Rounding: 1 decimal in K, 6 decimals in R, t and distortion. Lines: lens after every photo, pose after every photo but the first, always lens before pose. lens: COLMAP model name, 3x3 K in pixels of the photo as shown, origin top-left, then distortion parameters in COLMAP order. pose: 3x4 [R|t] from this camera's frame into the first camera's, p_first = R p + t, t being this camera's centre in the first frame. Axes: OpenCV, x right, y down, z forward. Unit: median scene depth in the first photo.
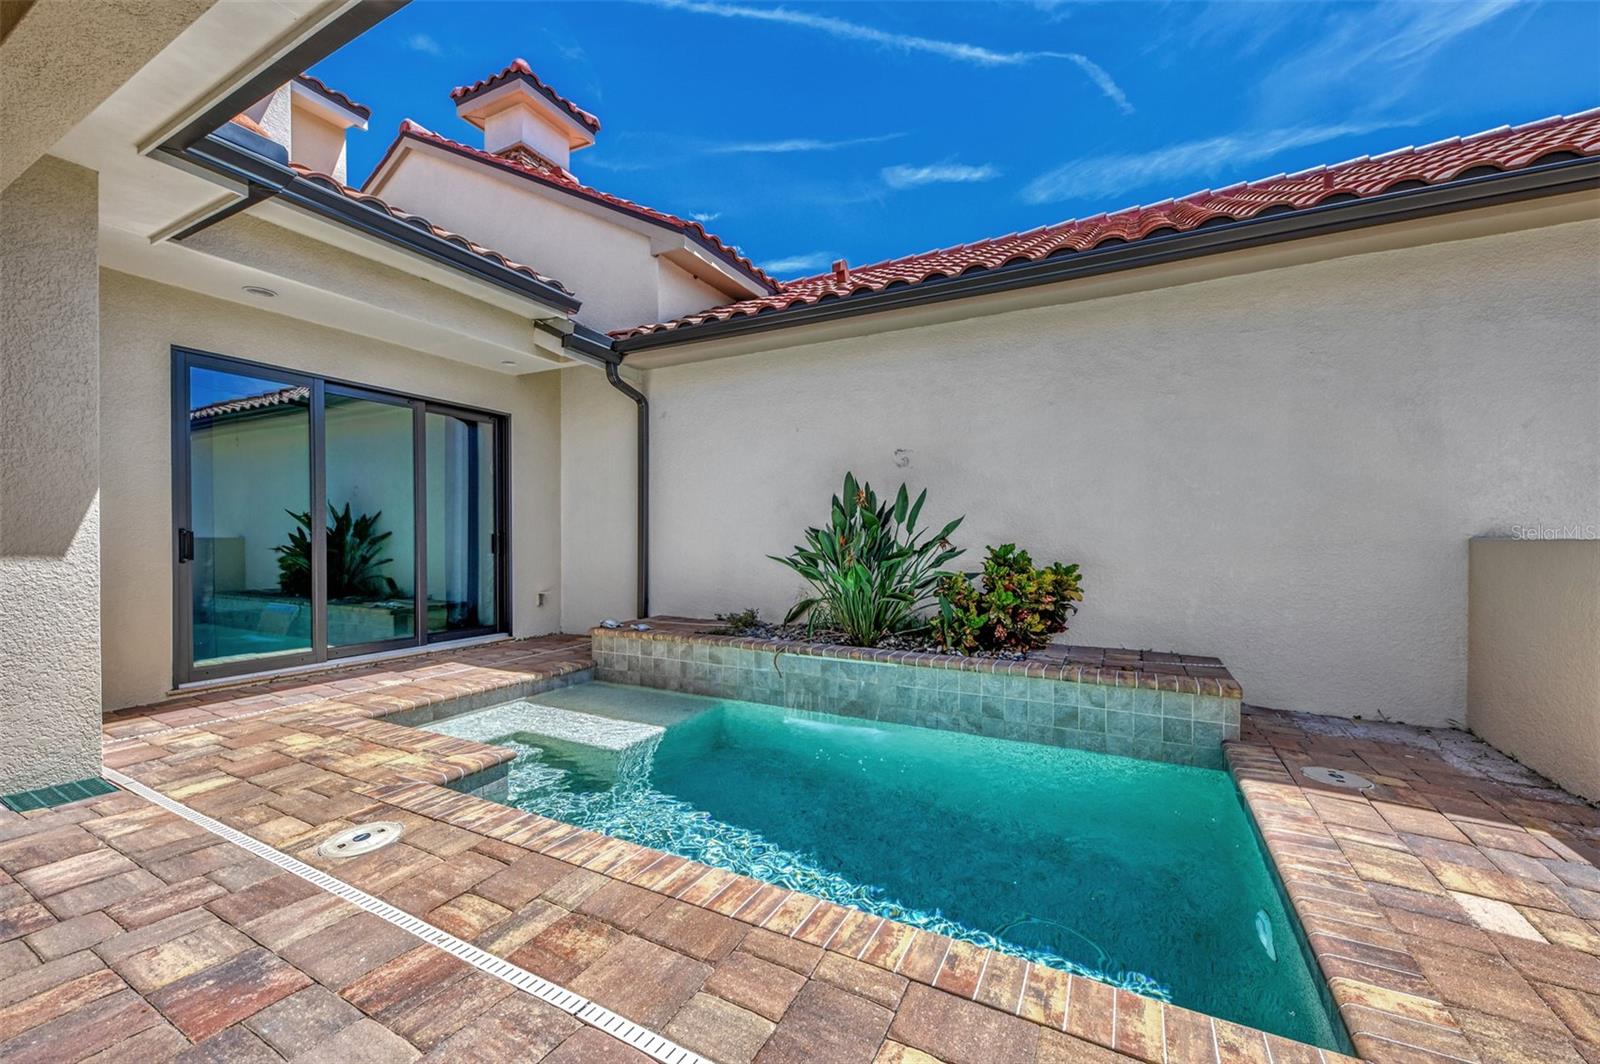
lens RADIAL K [[620.6, 0, 815.6], [0, 620.6, 540.6], [0, 0, 1]] dist [0.010215, -0.000366]
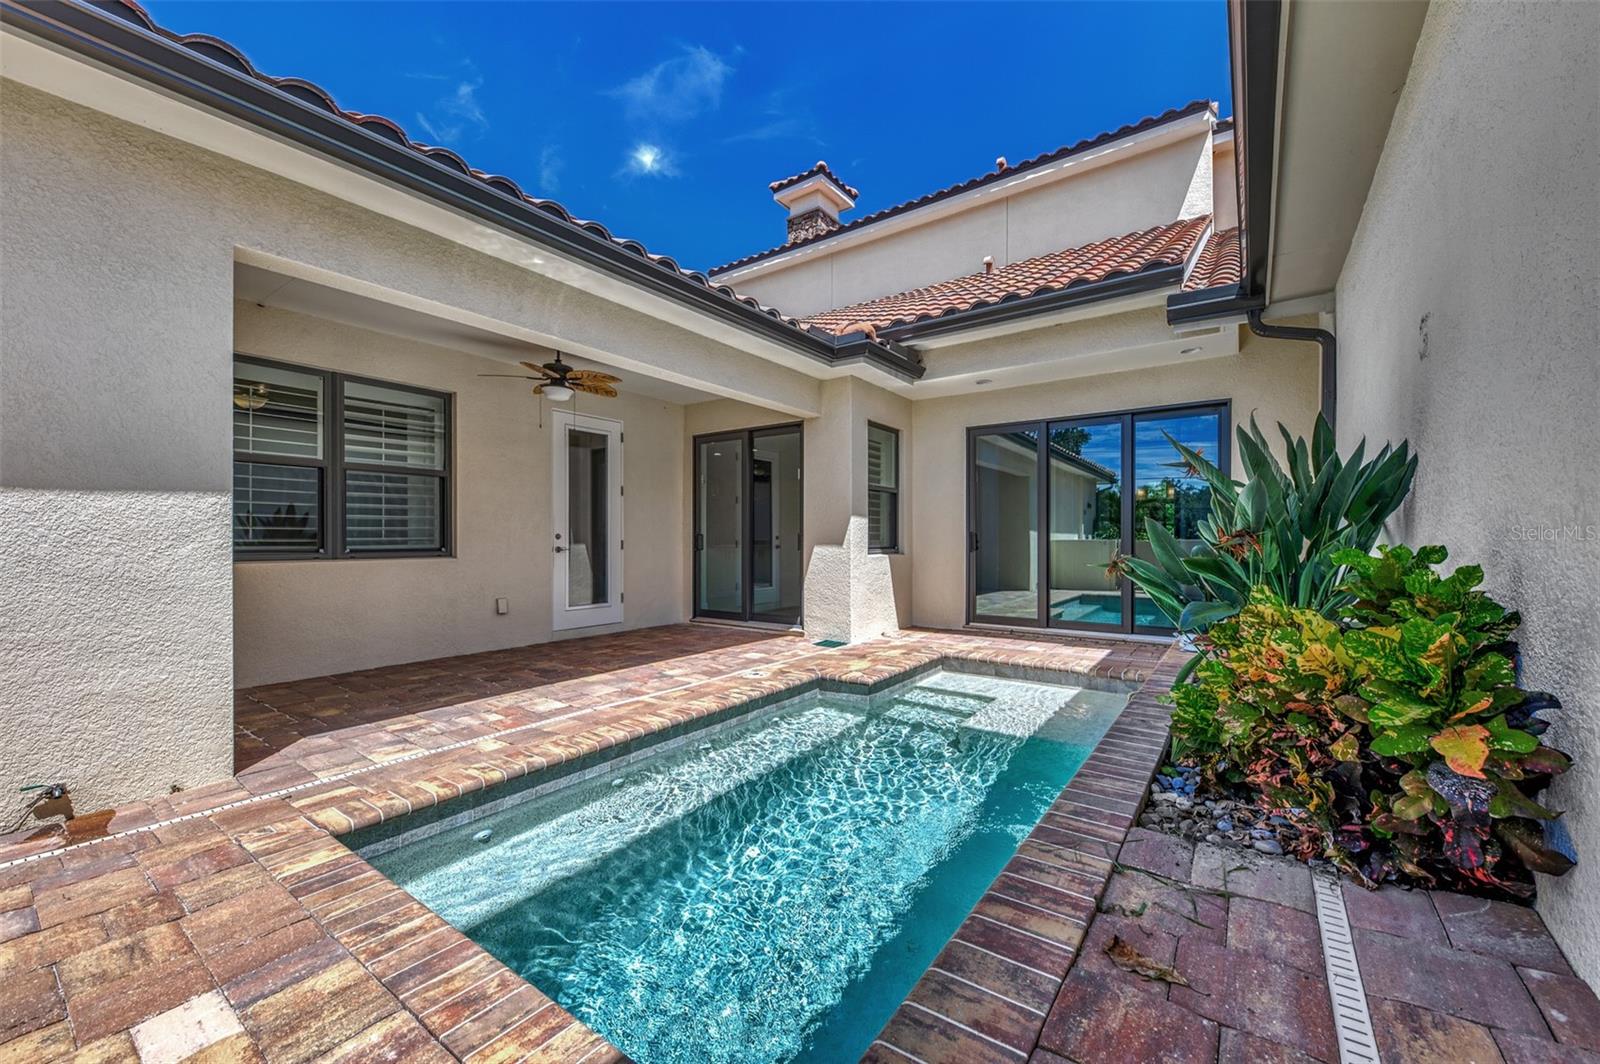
lens RADIAL K [[620.6, 0, 803.9], [0, 620.6, 538.5], [0, 0, 1]] dist [0.010215, -0.000366]
pose [[-0.153013, -0.002182, -0.988222, 1.345350], [-0.003805, 0.999991, -0.001619, 0.005392], [0.988217, 0.003512, -0.153020, 1.446230]]
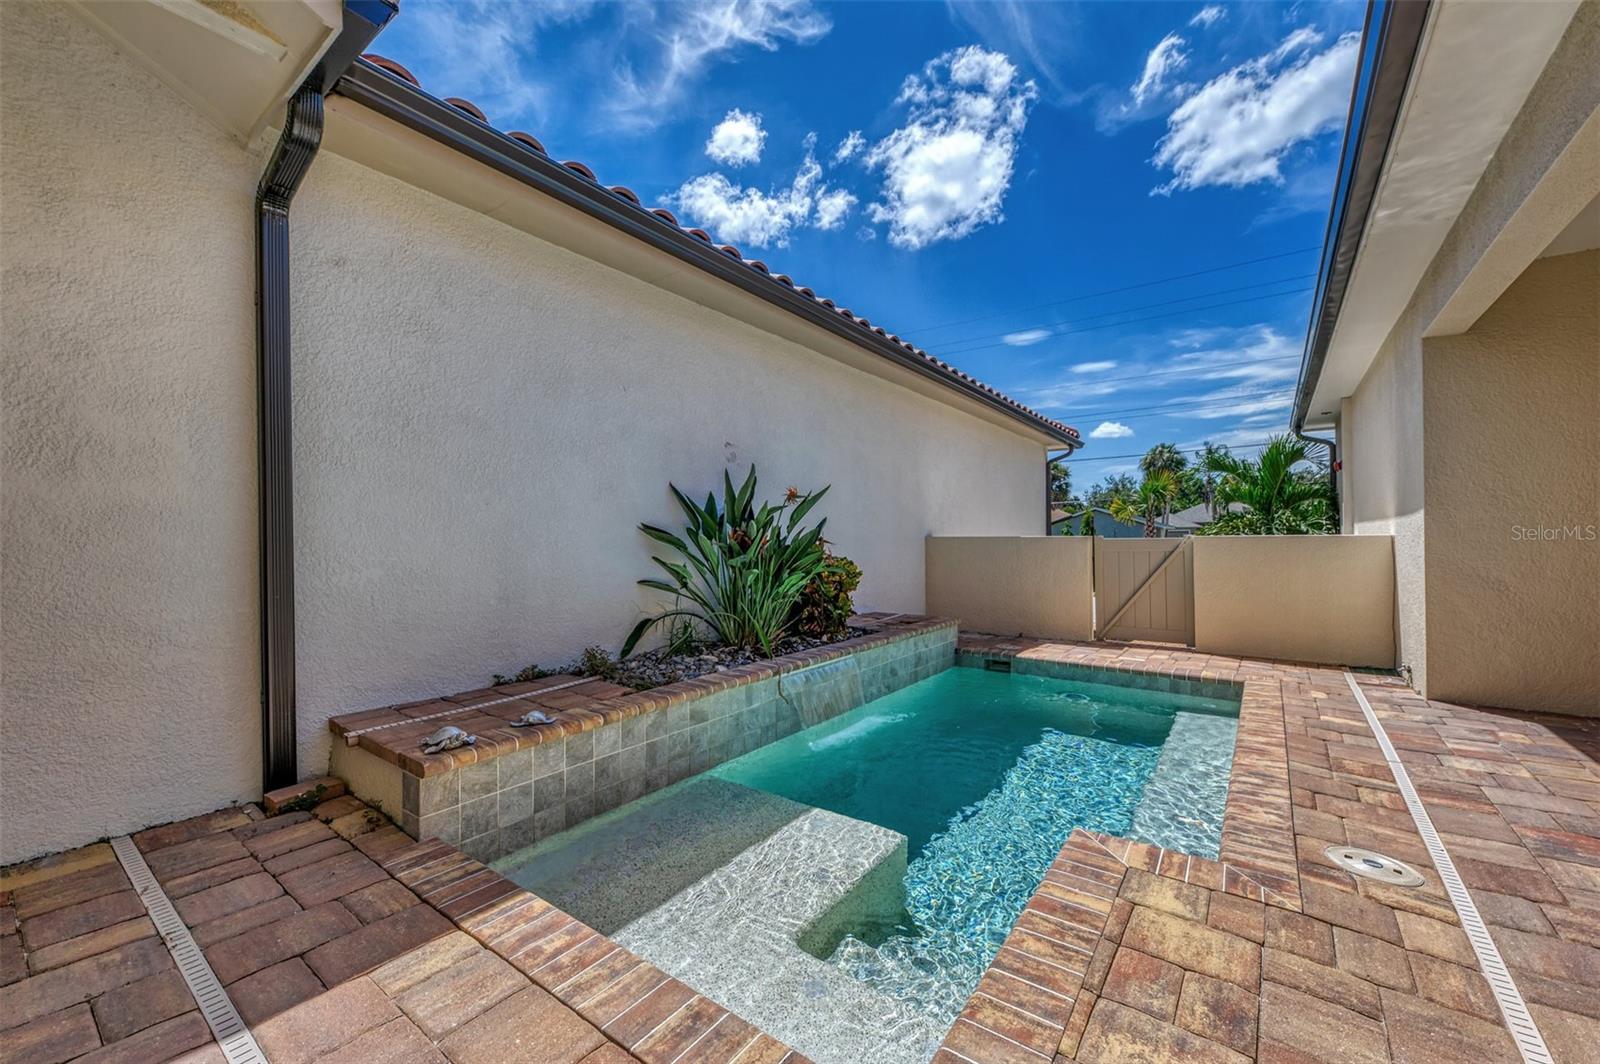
lens RADIAL K [[620.6, 0, 817.0], [0, 620.6, 532.8], [0, 0, 1]] dist [0.010215, -0.000366]
pose [[0.149144, 0.005261, 0.988801, -1.719619], [0.002877, 0.999979, -0.005755, -0.012552], [-0.988811, 0.003703, 0.149126, 1.625117]]
